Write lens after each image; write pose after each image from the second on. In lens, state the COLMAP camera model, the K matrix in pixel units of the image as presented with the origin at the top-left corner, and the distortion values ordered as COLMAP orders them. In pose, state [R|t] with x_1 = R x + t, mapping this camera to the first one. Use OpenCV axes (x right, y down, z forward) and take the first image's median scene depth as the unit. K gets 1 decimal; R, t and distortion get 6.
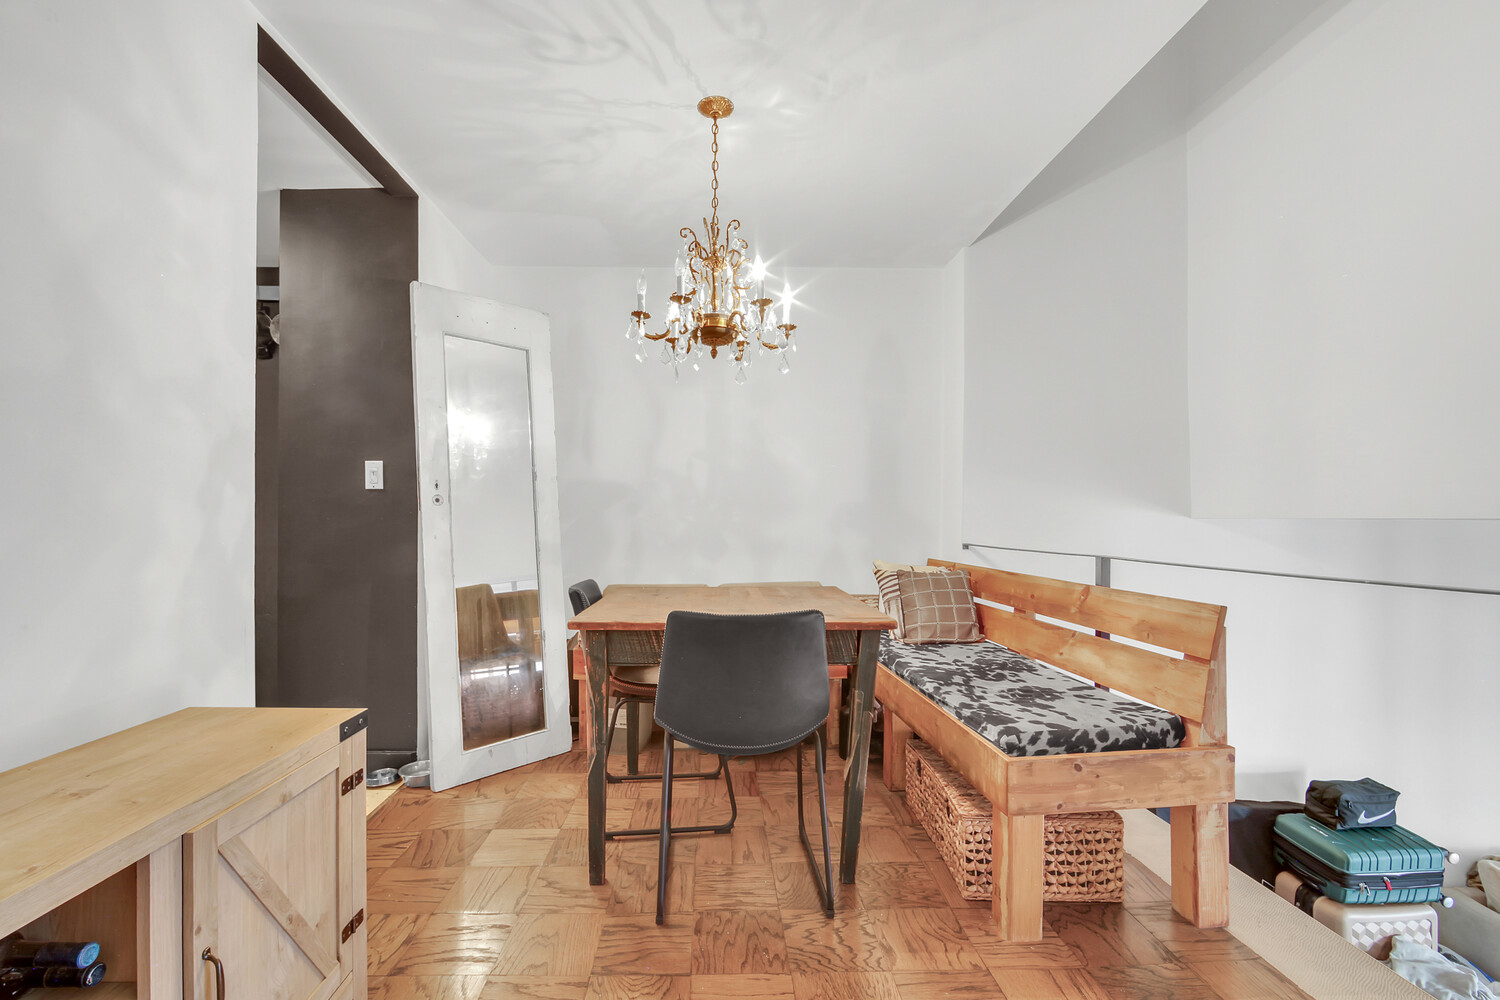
lens RADIAL K [[612.9, 0, 717.2], [0, 612.9, 522.1], [0, 0, 1]] dist [-0.017327, 0.002880]
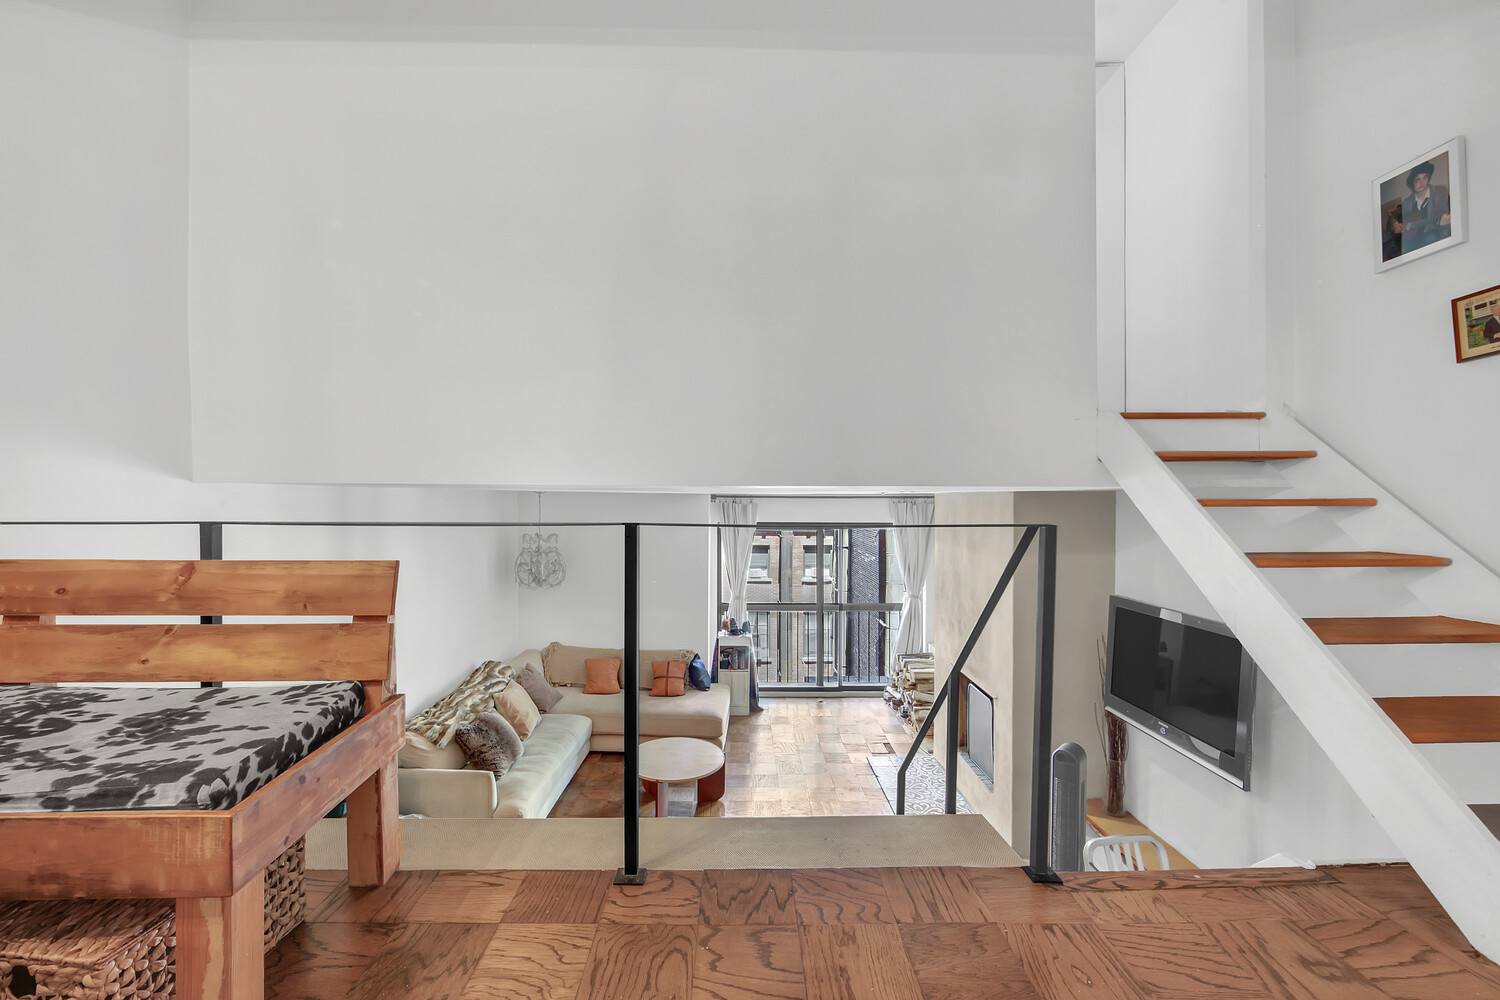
lens RADIAL K [[612.9, 0, 741.8], [0, 612.9, 503.1], [0, 0, 1]] dist [-0.017327, 0.002880]
pose [[0.000527, -0.010752, 0.999942, -0.179402], [-0.002593, 0.999939, 0.010753, 0.025233], [-0.999996, -0.002598, 0.000499, 0.371555]]
